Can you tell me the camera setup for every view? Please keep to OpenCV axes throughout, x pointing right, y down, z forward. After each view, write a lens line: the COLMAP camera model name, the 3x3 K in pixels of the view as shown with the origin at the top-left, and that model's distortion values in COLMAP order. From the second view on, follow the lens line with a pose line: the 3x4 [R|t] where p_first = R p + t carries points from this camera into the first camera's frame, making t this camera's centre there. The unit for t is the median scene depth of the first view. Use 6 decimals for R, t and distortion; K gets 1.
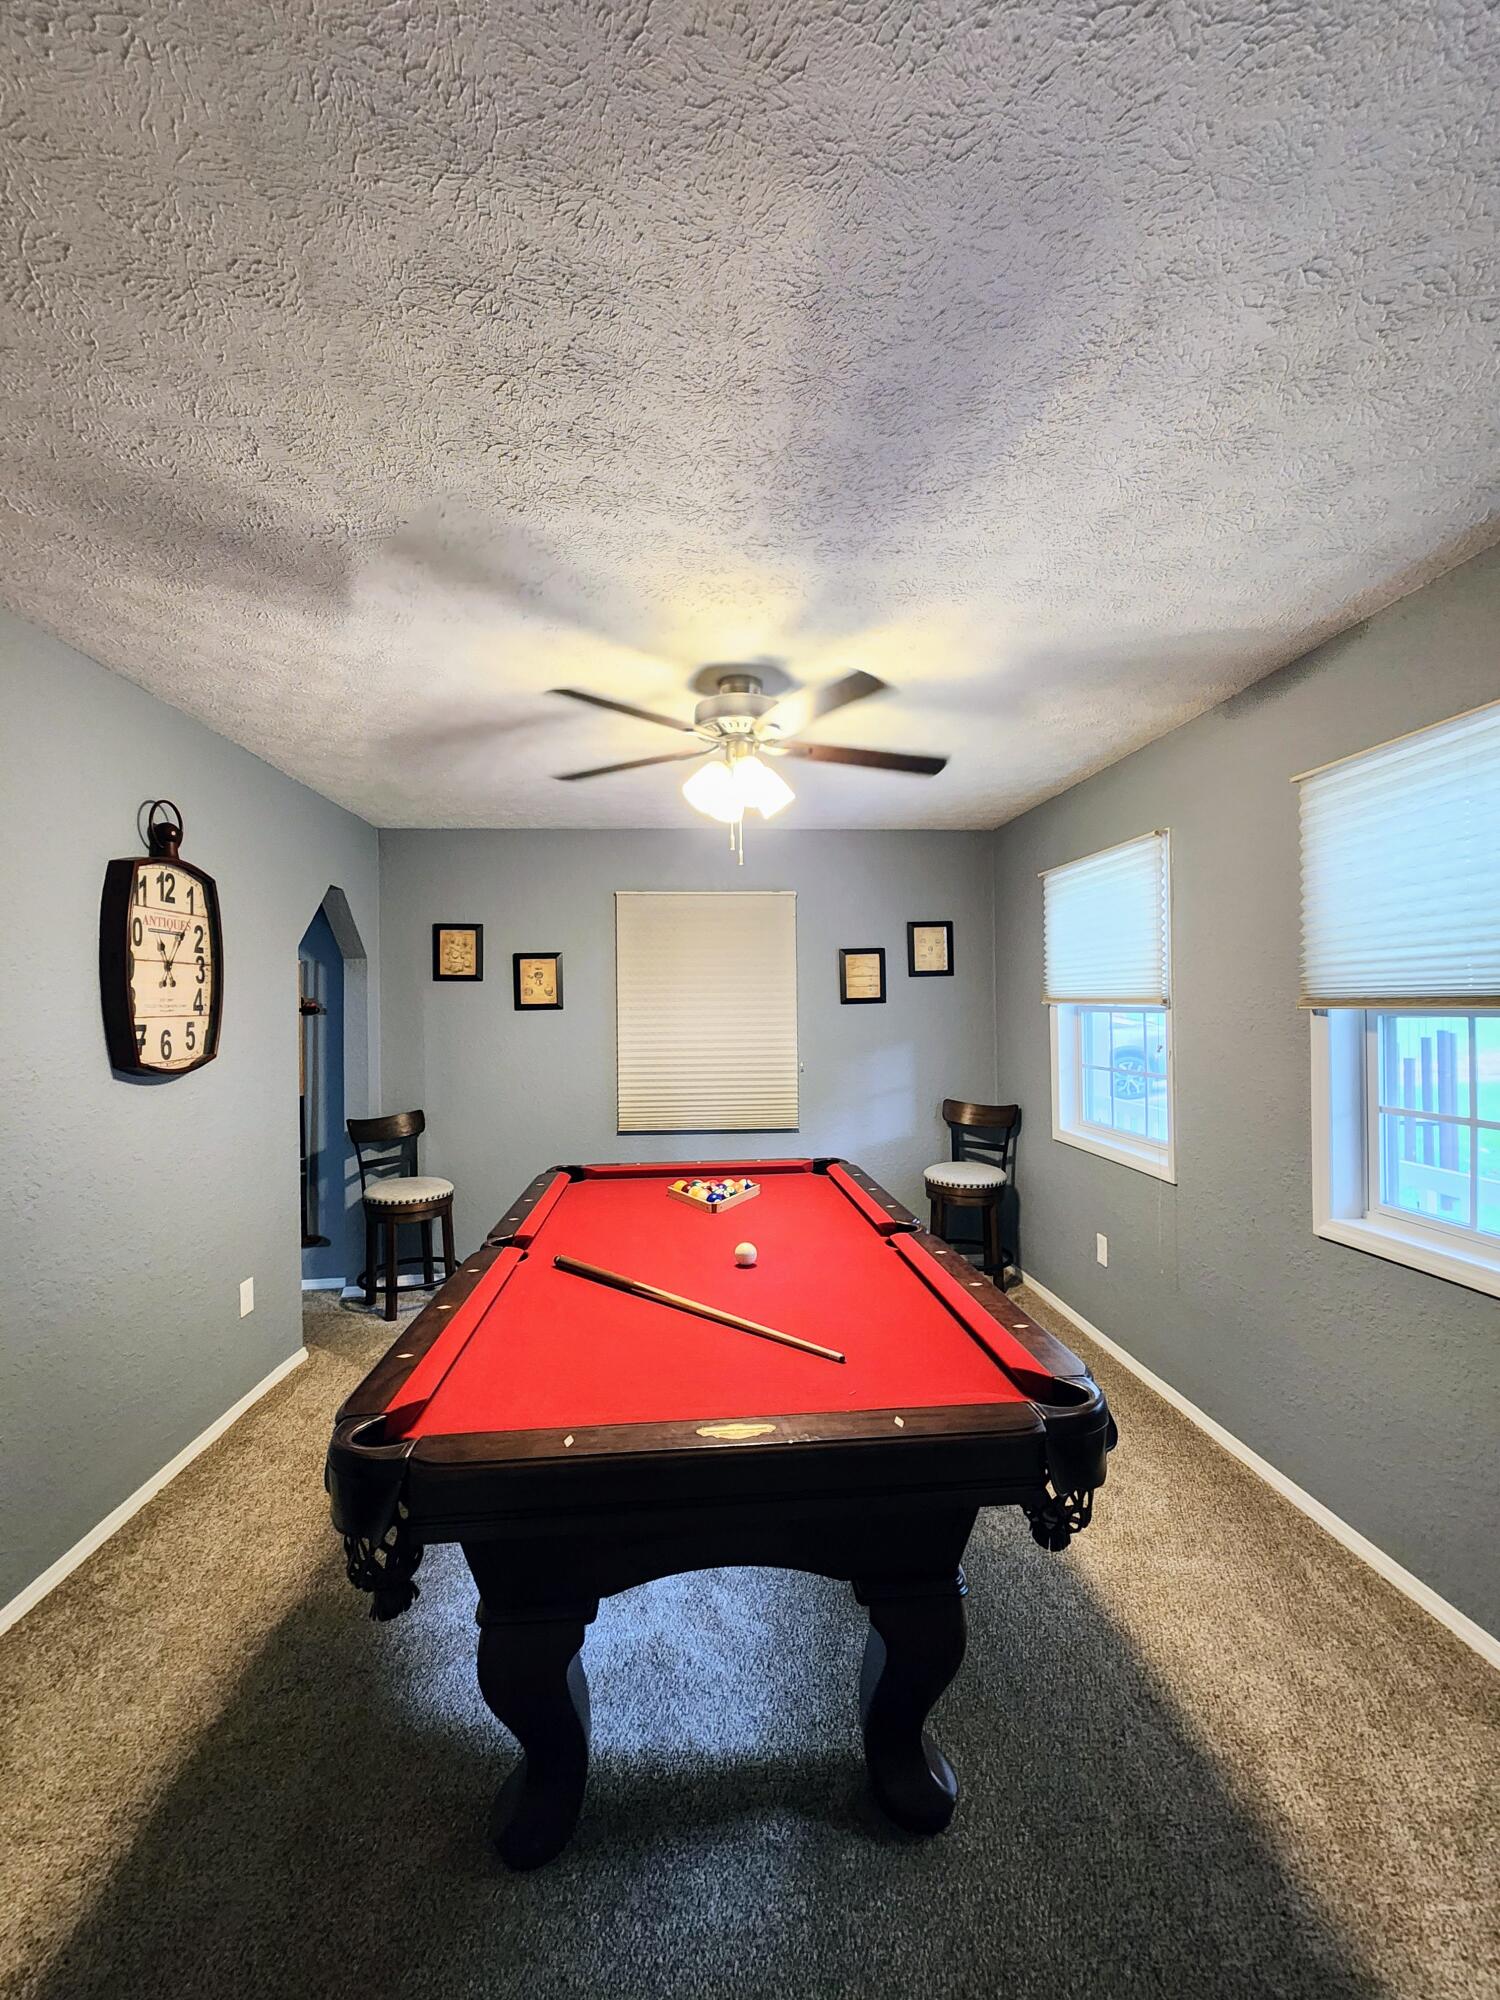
lens RADIAL K [[823.0, 0, 748.8], [0, 823.0, 1005.6], [0, 0, 1]] dist [0.001258, 0.000105]
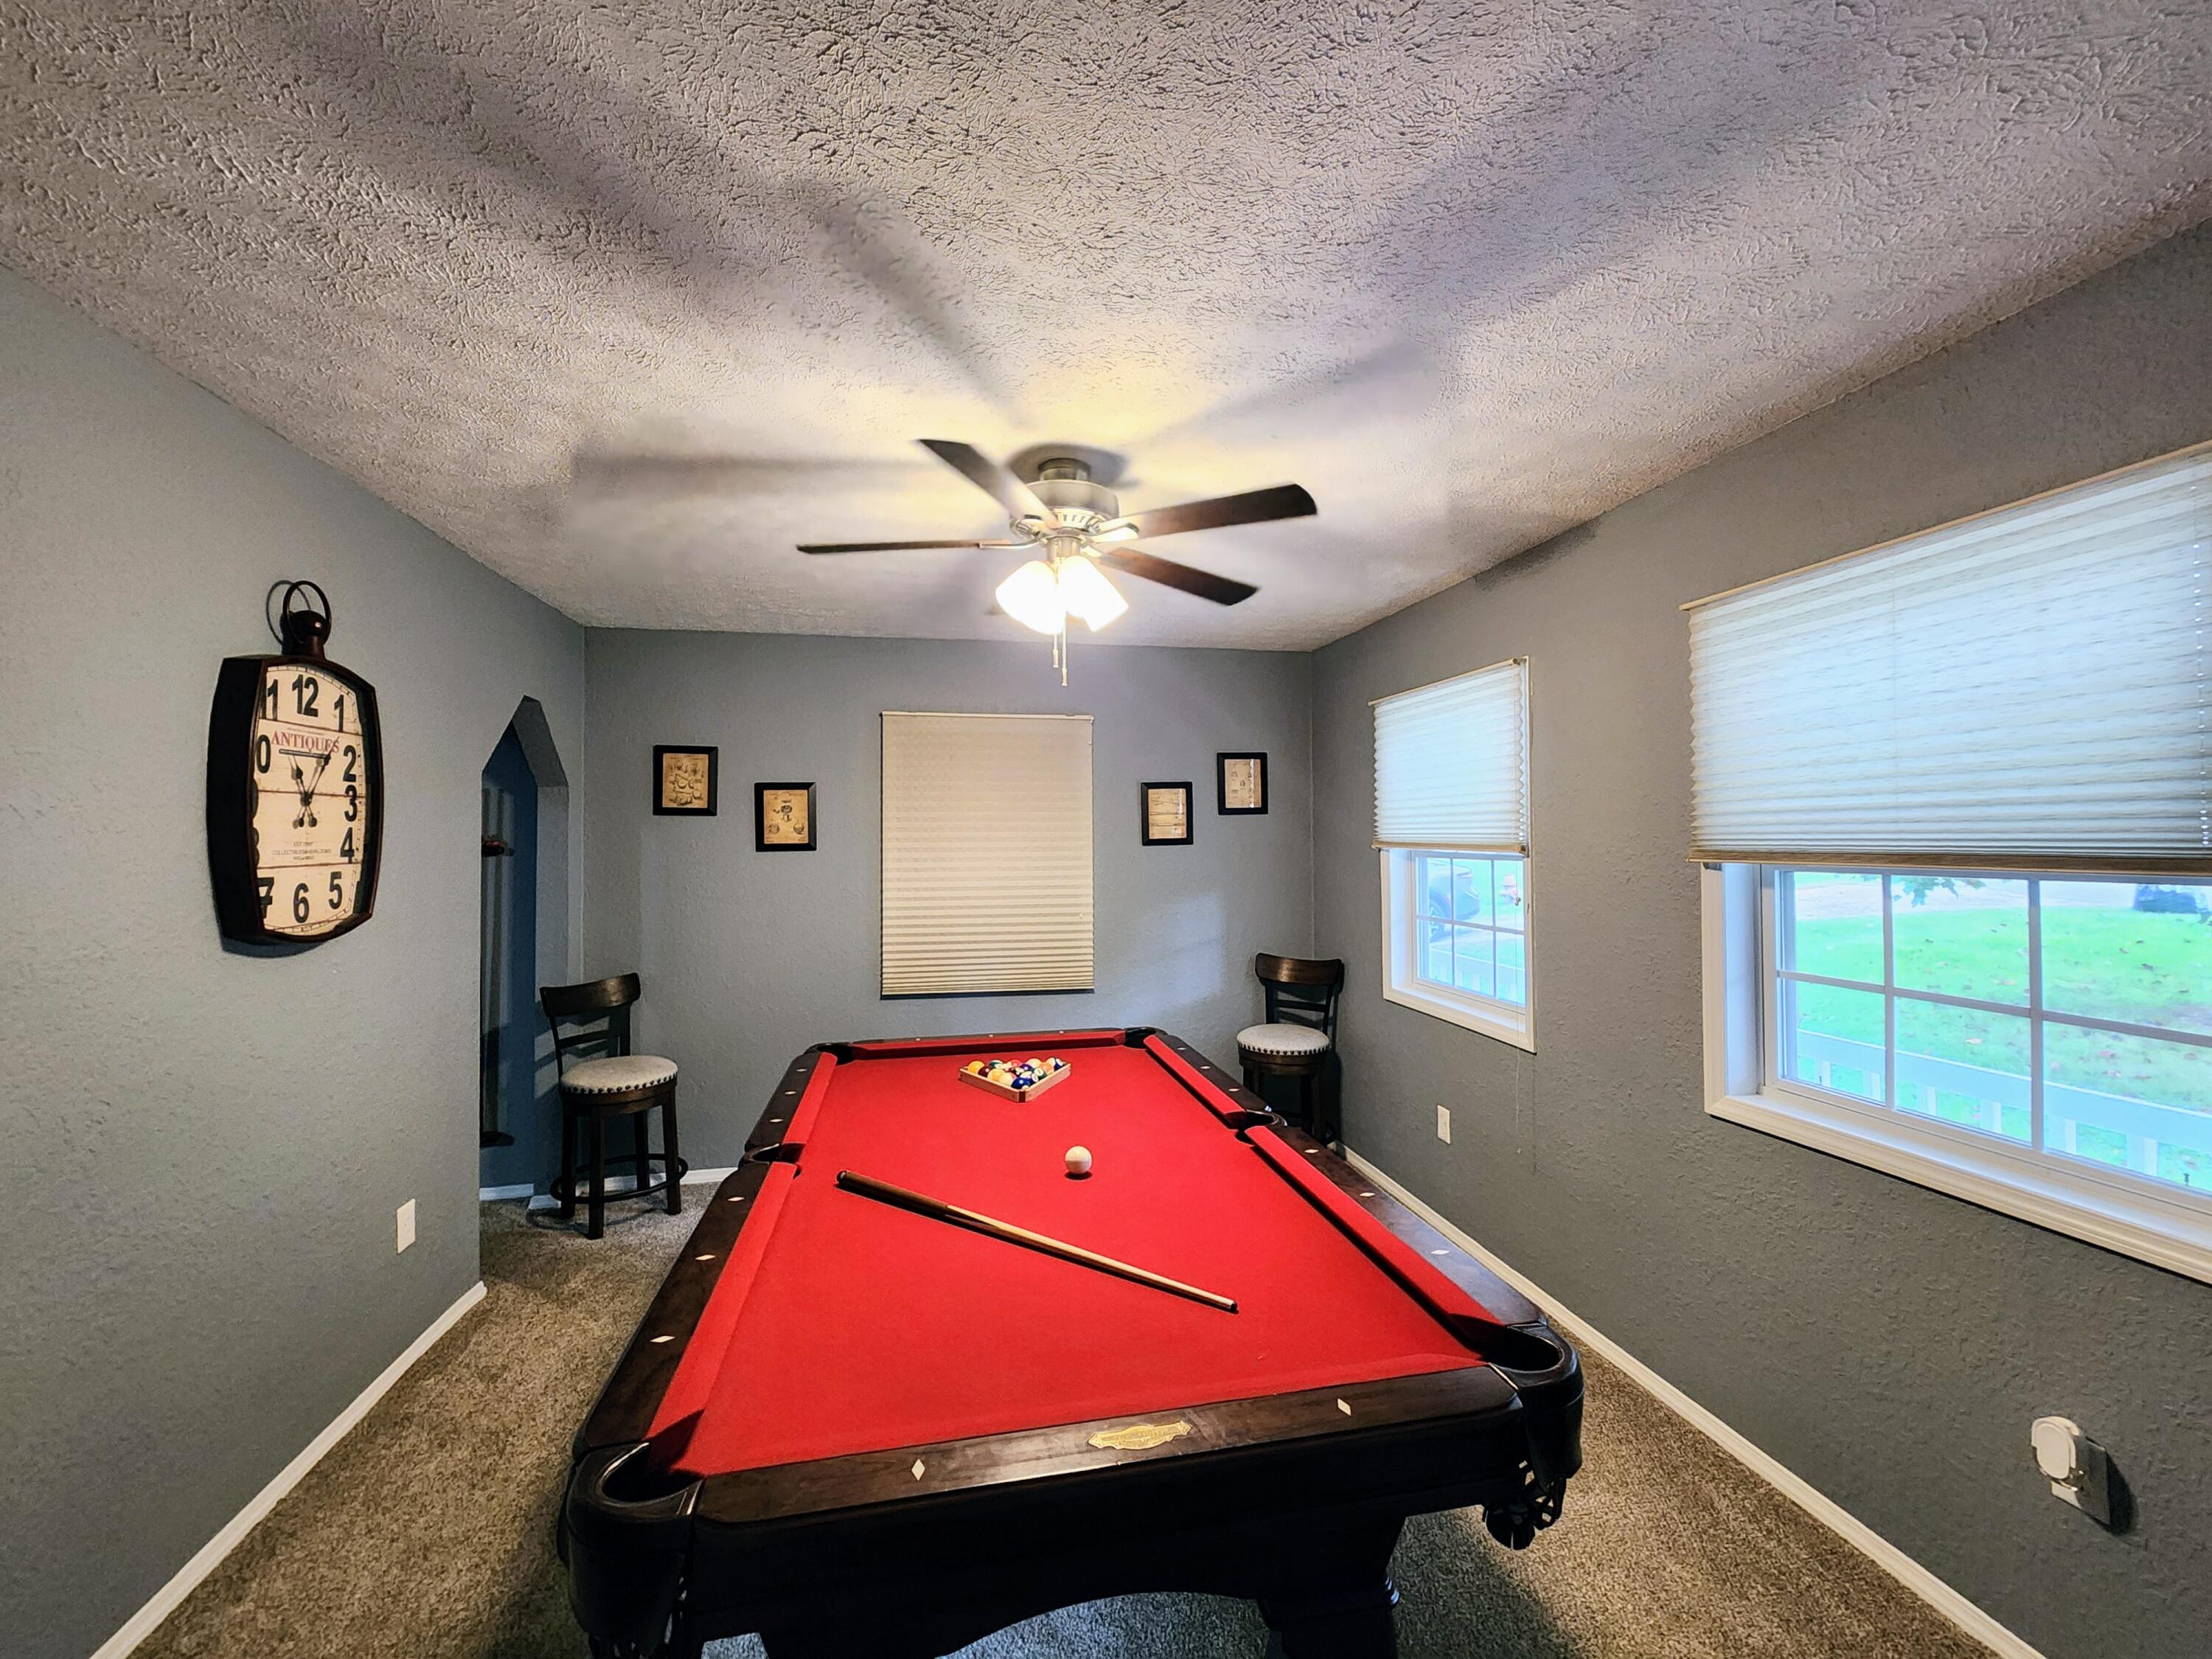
lens RADIAL K [[910.3, 0, 1110.2], [0, 910.3, 823.3], [0, 0, 1]] dist [0.001258, 0.000105]
pose [[0.992661, 0.007596, 0.120688, -0.080879], [-0.005633, 0.999846, -0.016600, -0.017829], [-0.120796, 0.015799, 0.992552, 0.088536]]
